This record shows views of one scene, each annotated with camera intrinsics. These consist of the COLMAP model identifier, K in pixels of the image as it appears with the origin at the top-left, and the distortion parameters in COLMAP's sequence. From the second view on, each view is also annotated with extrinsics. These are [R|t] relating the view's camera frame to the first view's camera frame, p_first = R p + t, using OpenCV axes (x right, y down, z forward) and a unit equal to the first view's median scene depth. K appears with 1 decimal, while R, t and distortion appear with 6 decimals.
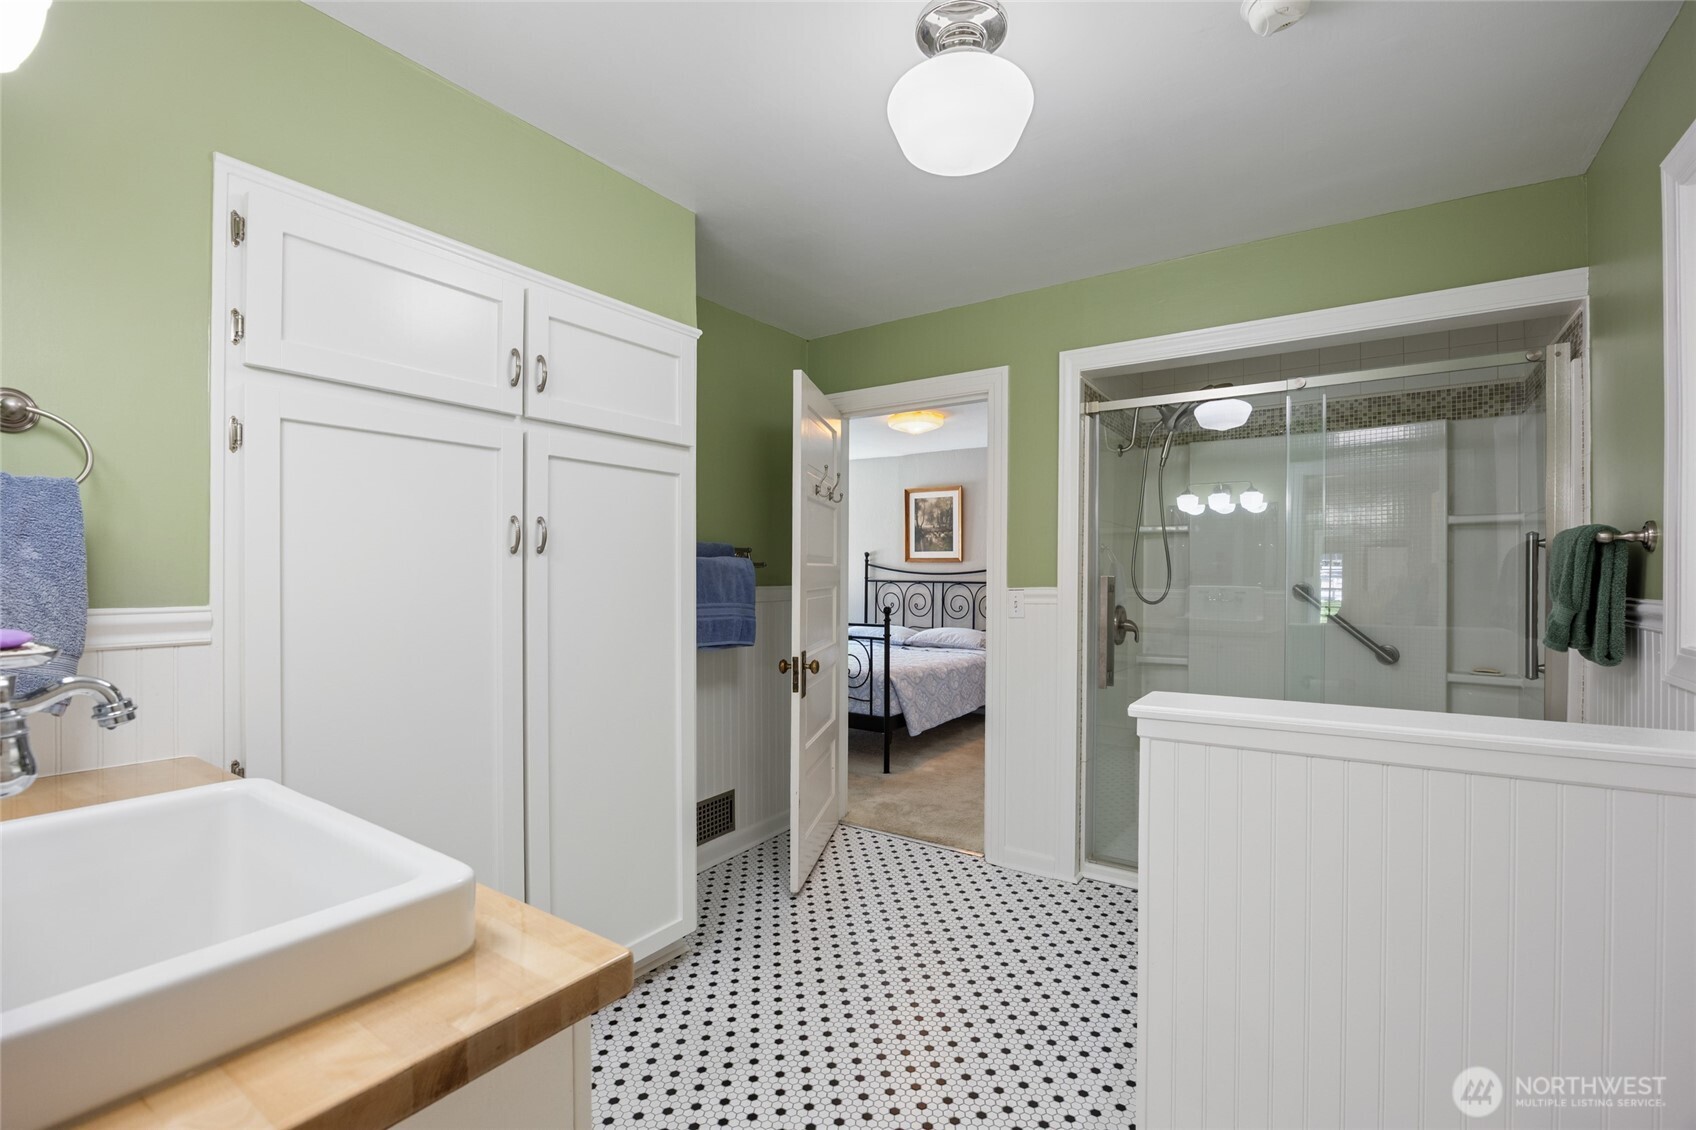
lens RADIAL K [[745.3, 0, 854.6], [0, 745.3, 566.3], [0, 0, 1]] dist [-0.021966, -0.000074]
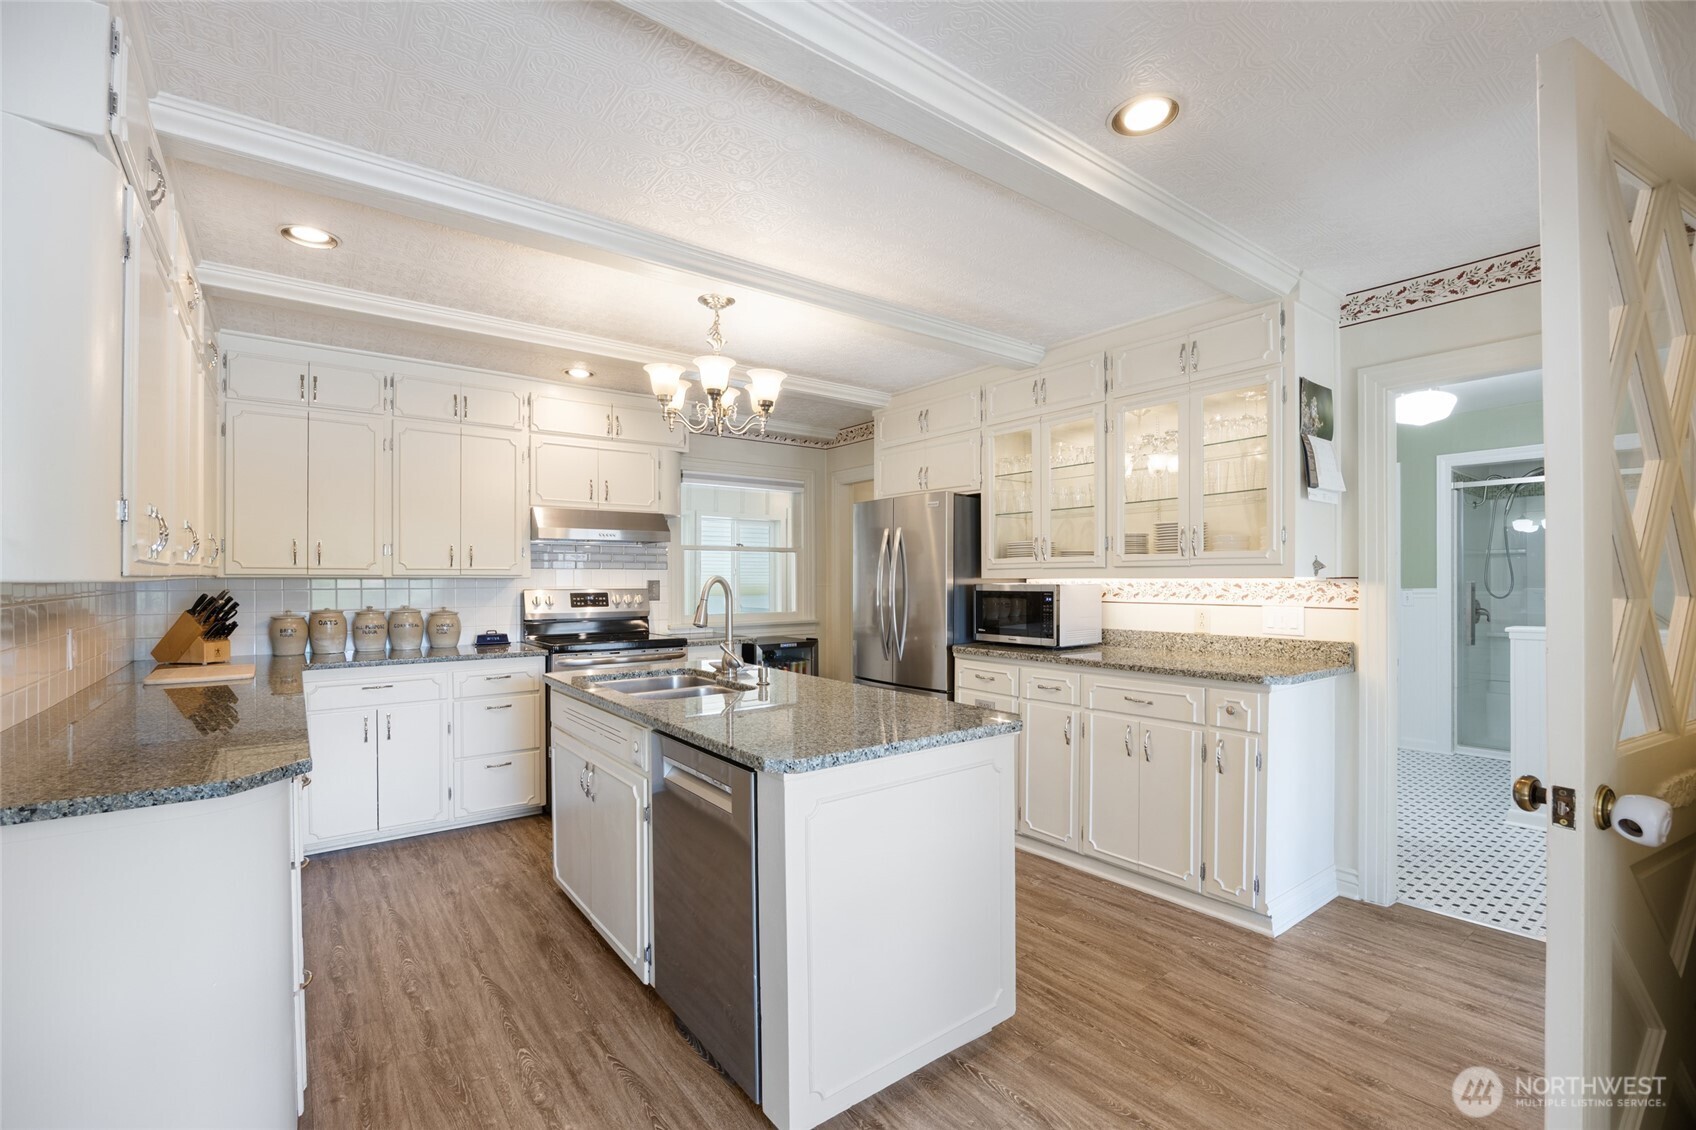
lens RADIAL K [[745.3, 0, 843.9], [0, 745.3, 571.7], [0, 0, 1]] dist [-0.021966, -0.000074]
pose [[0.947134, -0.012531, -0.320592, -0.493961], [0.014552, 0.999886, 0.003909, -0.039081], [0.320507, -0.008368, 0.947209, -1.086396]]
